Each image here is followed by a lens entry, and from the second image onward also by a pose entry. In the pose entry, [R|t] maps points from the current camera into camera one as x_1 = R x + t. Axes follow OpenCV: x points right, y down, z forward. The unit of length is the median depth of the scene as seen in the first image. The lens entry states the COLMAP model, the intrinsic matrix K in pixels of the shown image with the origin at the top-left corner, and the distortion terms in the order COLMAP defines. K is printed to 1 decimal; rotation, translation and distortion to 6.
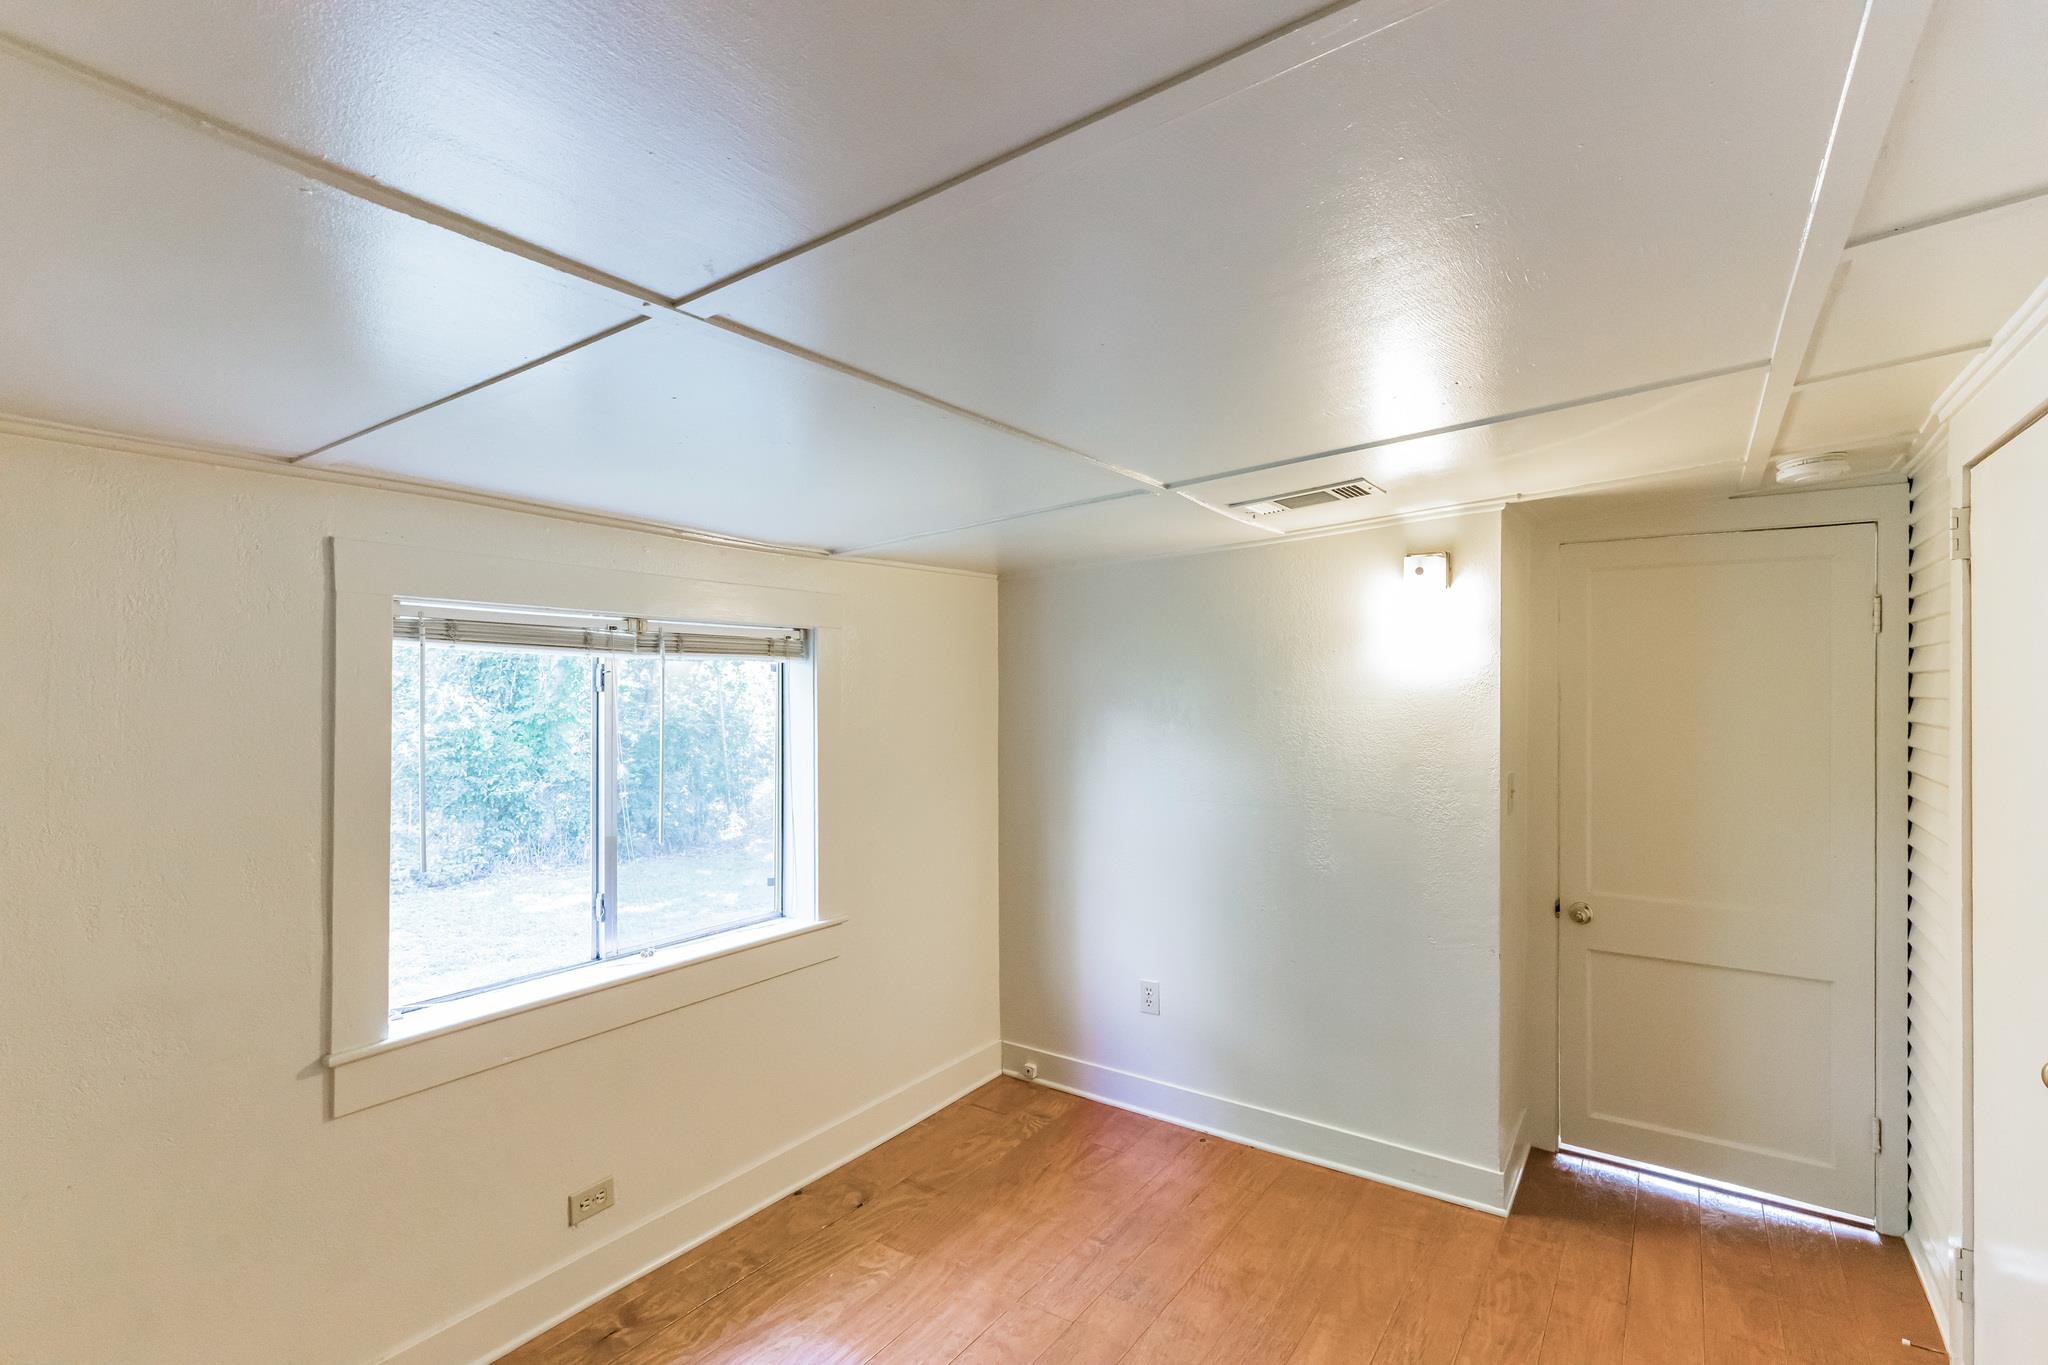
lens RADIAL K [[1002.1, 0, 1022.2], [0, 1002.1, 679.9], [0, 0, 1]] dist [0.003284, 0.000407]
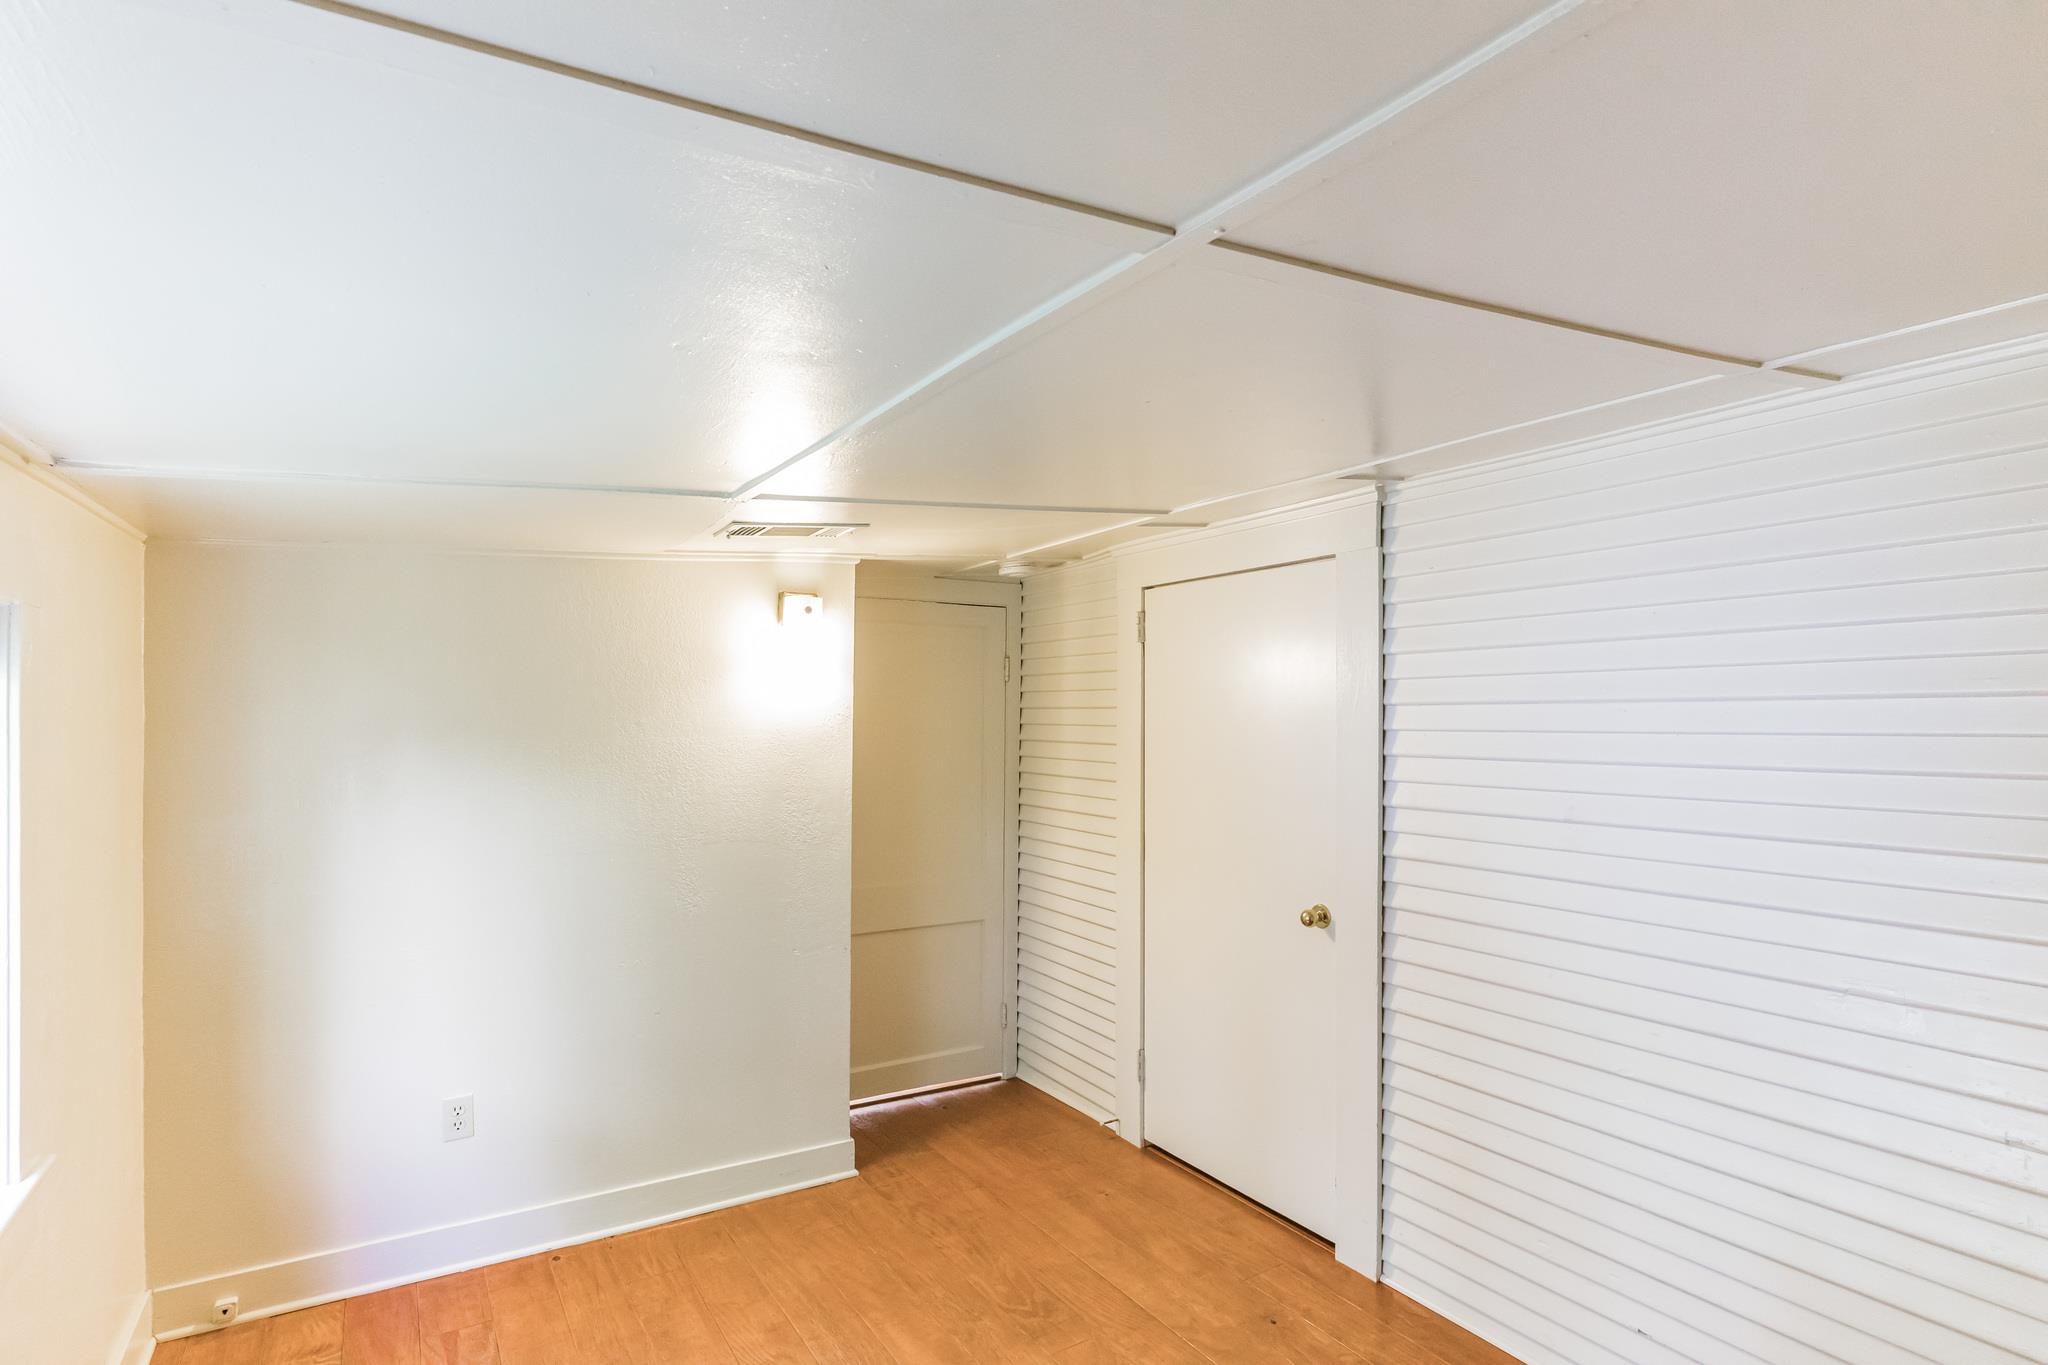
lens RADIAL K [[1002.1, 0, 1020.7], [0, 1002.1, 701.6], [0, 0, 1]] dist [0.003284, 0.000407]
pose [[0.413154, 0.011272, 0.910592, -0.490403], [-0.009128, 0.999924, -0.008236, -0.003372], [-0.910616, -0.004909, 0.413225, 0.345759]]
